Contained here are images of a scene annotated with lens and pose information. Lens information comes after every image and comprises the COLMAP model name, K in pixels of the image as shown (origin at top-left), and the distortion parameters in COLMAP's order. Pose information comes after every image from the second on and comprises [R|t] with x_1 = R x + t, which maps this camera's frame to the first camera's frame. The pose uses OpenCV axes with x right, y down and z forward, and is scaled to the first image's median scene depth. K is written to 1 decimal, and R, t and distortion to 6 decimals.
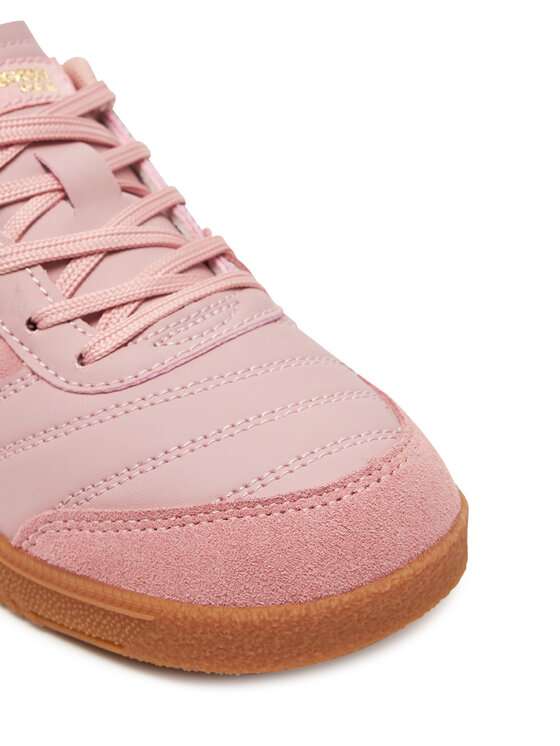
lens RADIAL K [[1747.3, 0, 280.0], [0, 1747.3, 373.0], [0, 0, 1]] dist [0.372498, -0.027782]
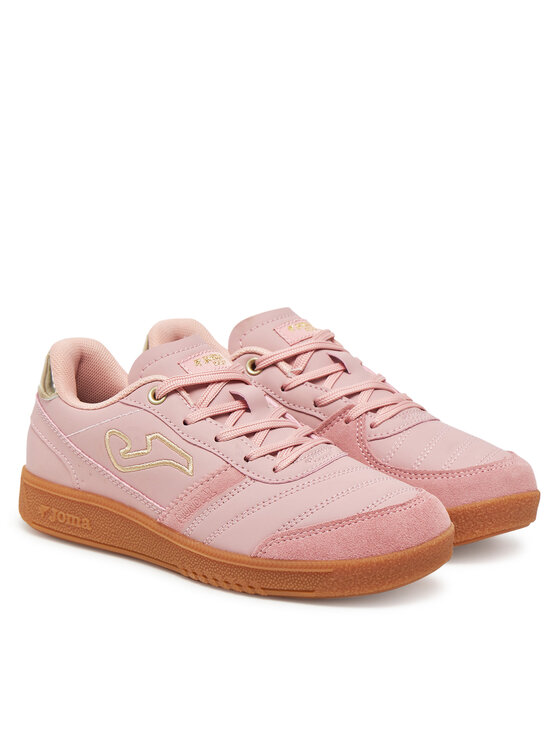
lens RADIAL K [[2230.8, 0, 280.0], [0, 2230.8, 373.0], [0, 0, 1]] dist [0.877292, -0.081308]
pose [[0.957651, -0.033690, 0.285952, -0.940092], [0.115026, 0.955203, -0.272684, 0.667042], [-0.263956, 0.294028, 0.918626, -1.685027]]
